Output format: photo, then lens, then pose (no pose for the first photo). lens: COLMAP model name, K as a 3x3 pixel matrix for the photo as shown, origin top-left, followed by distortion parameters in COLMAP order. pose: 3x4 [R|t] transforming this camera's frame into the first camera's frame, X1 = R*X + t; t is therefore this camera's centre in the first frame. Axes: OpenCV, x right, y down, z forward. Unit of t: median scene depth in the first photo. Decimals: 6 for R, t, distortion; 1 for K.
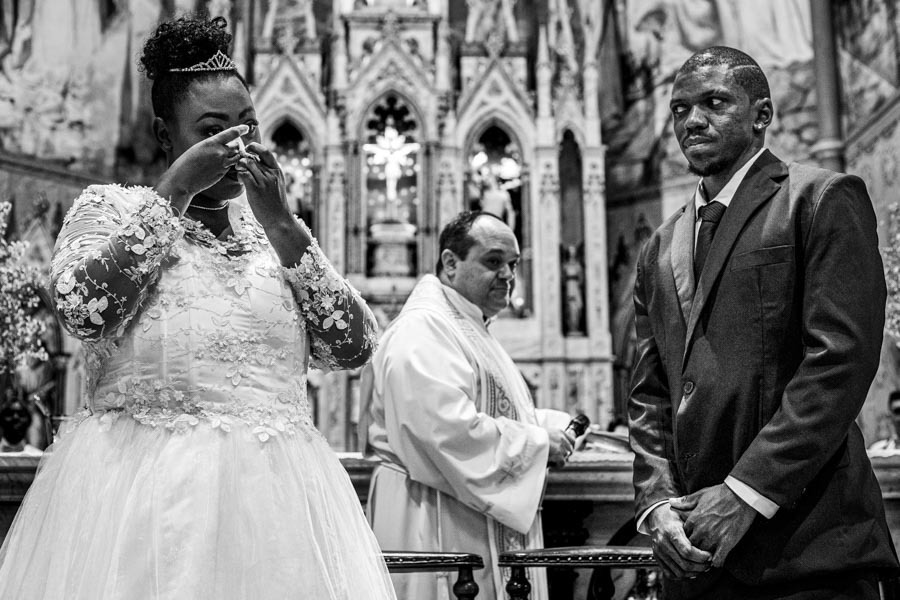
lens RADIAL K [[1319.1, 0, 452.4], [0, 1319.1, 299.9], [0, 0, 1]] dist [-0.090522, -0.080567]
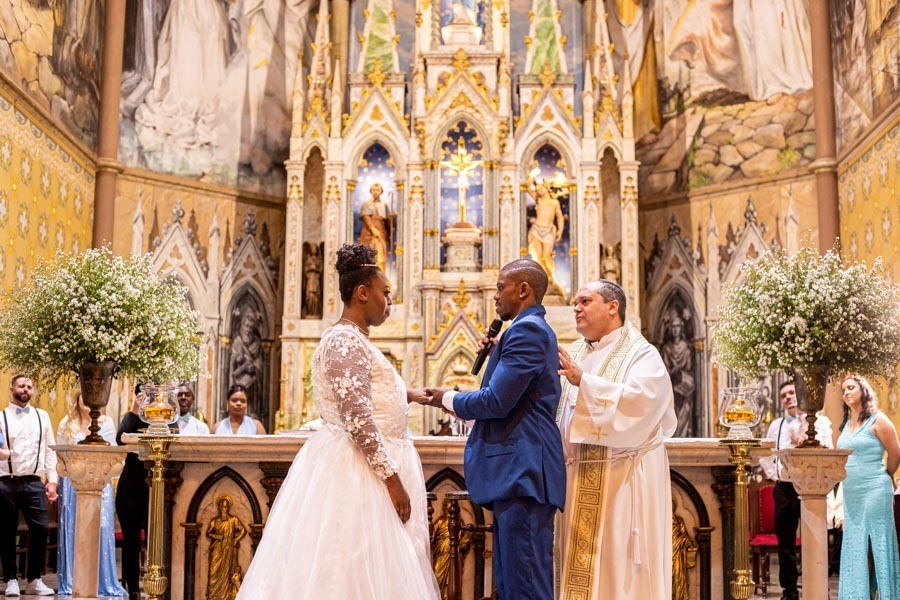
lens RADIAL K [[1284.1, 0, 448.2], [0, 1284.1, 302.7], [0, 0, 1]] dist [-0.092407, -0.061654]
pose [[0.996450, 0.003785, -0.084102, 0.041407], [-0.000447, 0.999213, 0.039671, -0.034566], [0.084186, -0.039492, 0.995667, -0.185732]]
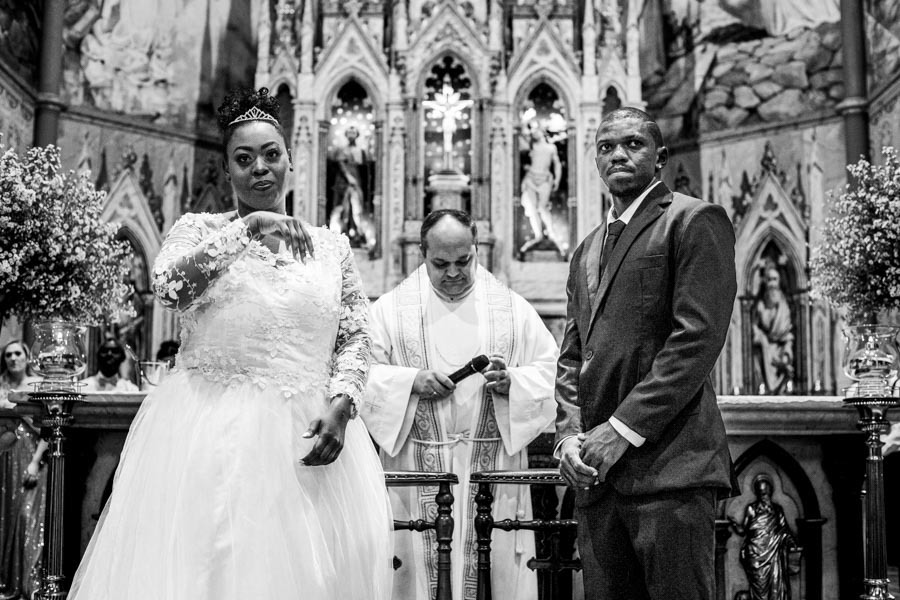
lens RADIAL K [[1281.8, 0, 451.9], [0, 1281.8, 299.1], [0, 0, 1]] dist [-0.090767, -0.075356]
pose [[0.998309, 0.007238, -0.057685, 0.019225], [-0.004141, 0.998552, 0.053638, -0.011226], [0.057989, -0.053308, 0.996893, -0.061090]]
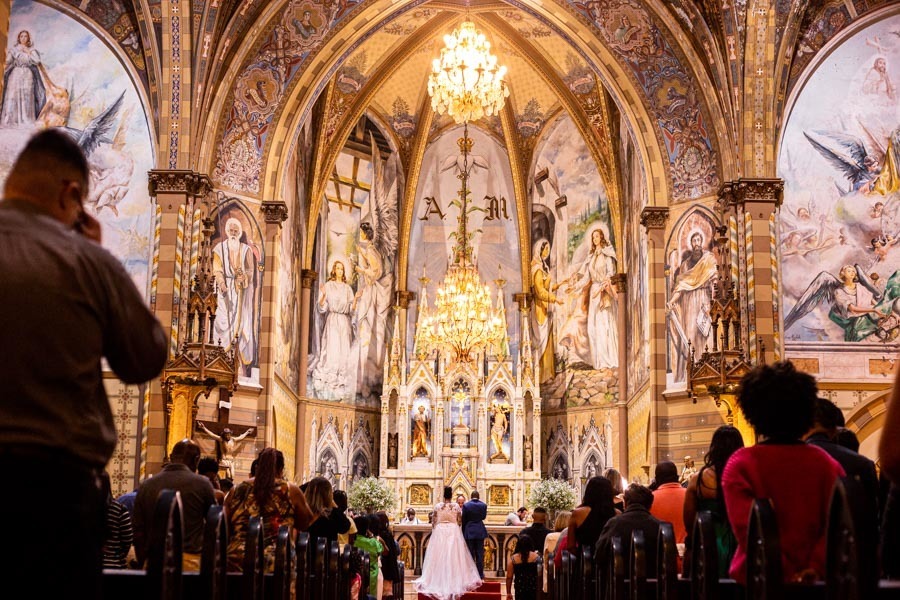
lens RADIAL K [[1281.8, 0, 451.9], [0, 1281.8, 299.1], [0, 0, 1]] dist [-0.090767, -0.075356]
pose [[0.997252, 0.008988, -0.073543, 0.124495], [-0.010809, 0.999644, -0.024405, -0.252016], [0.073297, 0.025133, 0.996993, -1.592845]]
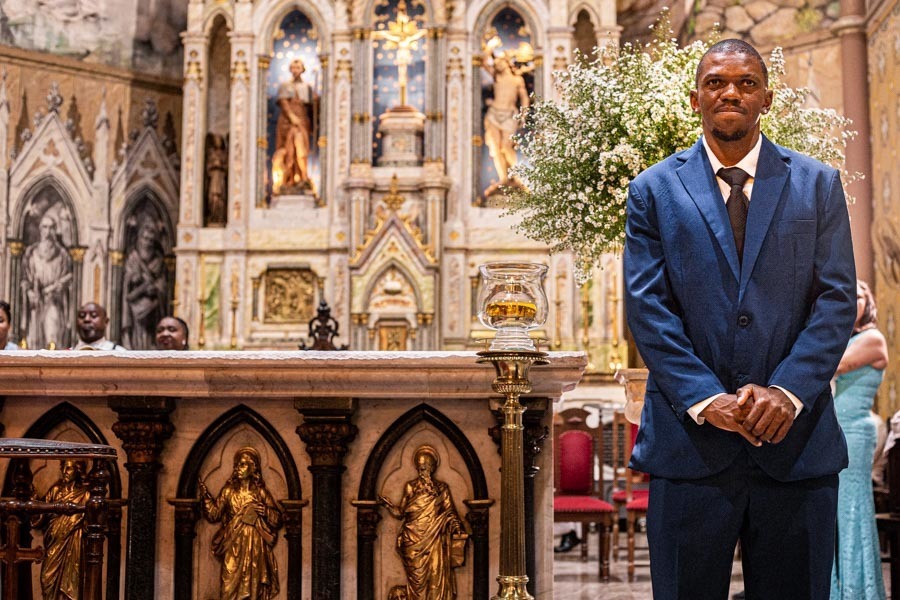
lens RADIAL K [[1376.5, 0, 492.7], [0, 1376.5, 299.6], [0, 0, 1]] dist [-0.094053, -0.046733]
pose [[0.994540, -0.000613, -0.104355, 0.128003], [0.009552, 0.996320, 0.085182, -0.004574], [0.103918, -0.085713, 0.990886, -0.017360]]
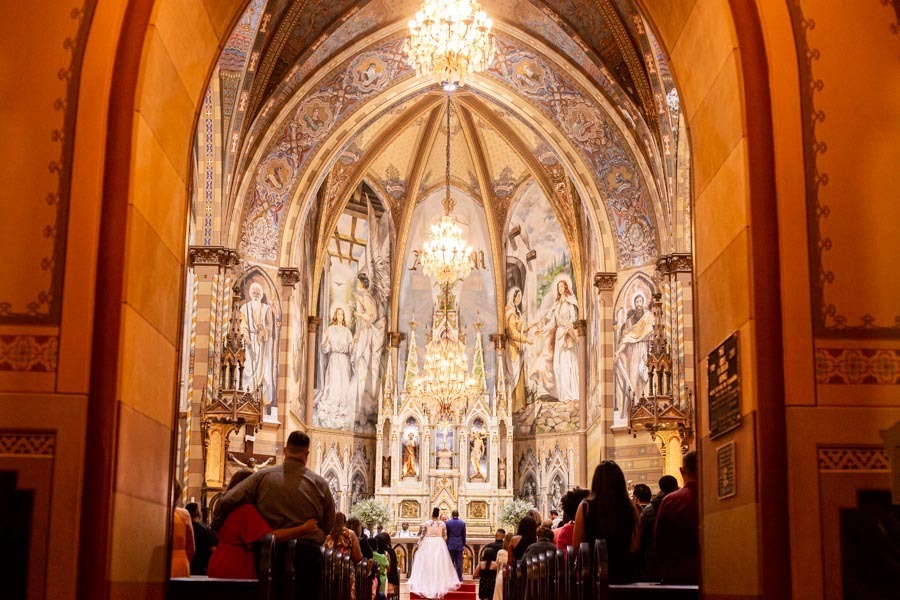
lens RADIAL K [[1281.8, 0, 451.9], [0, 1281.8, 299.1], [0, 0, 1]] dist [-0.090767, -0.075356]
pose [[0.998027, 0.008565, -0.062193, 0.156284], [-0.010220, 0.999601, -0.026338, -0.335838], [0.061943, 0.026922, 0.997717, -2.026834]]
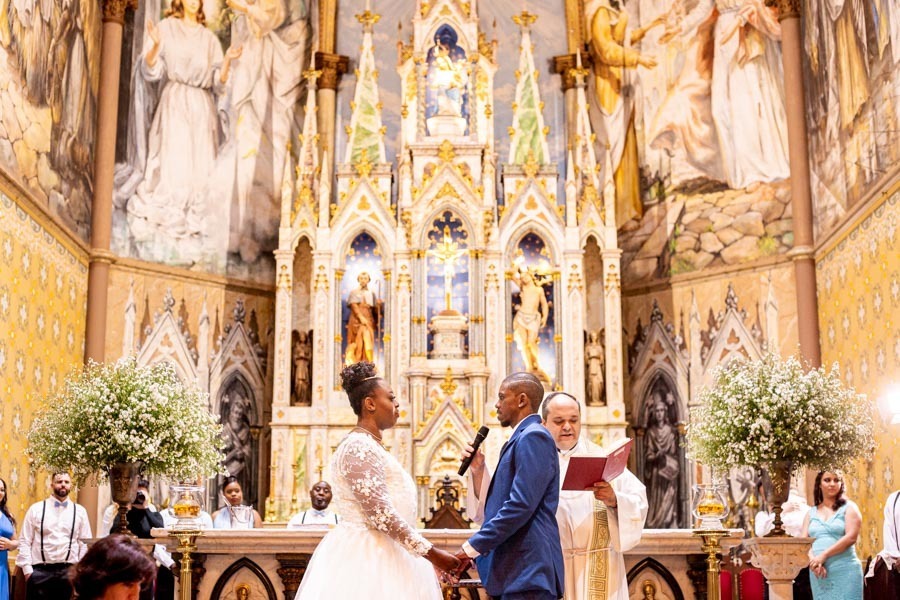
lens RADIAL K [[1337.7, 0, 435.7], [0, 1337.7, 298.6], [0, 0, 1]] dist [-0.091609, -0.084223]
pose [[0.996999, -0.006229, -0.077167, 0.039508], [0.004855, 0.999827, -0.017981, -0.049803], [0.077266, 0.017553, 0.996856, -0.256049]]
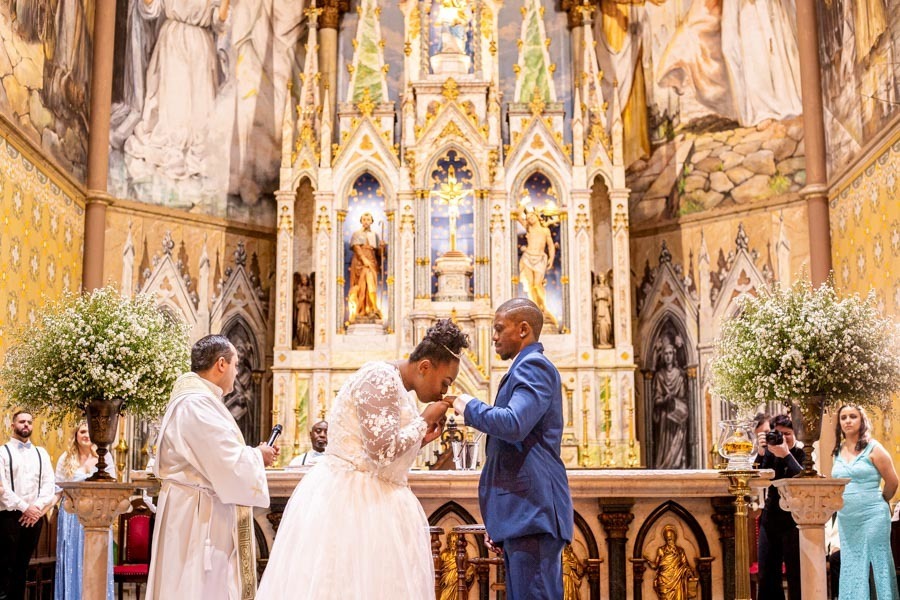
lens RADIAL K [[1305.3, 0, 438.4], [0, 1305.3, 296.7], [0, 0, 1]] dist [-0.091173, -0.077912]
pose [[0.996788, -0.007341, -0.079749, 0.036399], [0.008640, 0.999835, 0.015954, -0.039186], [0.079619, -0.016591, 0.996687, -0.201742]]
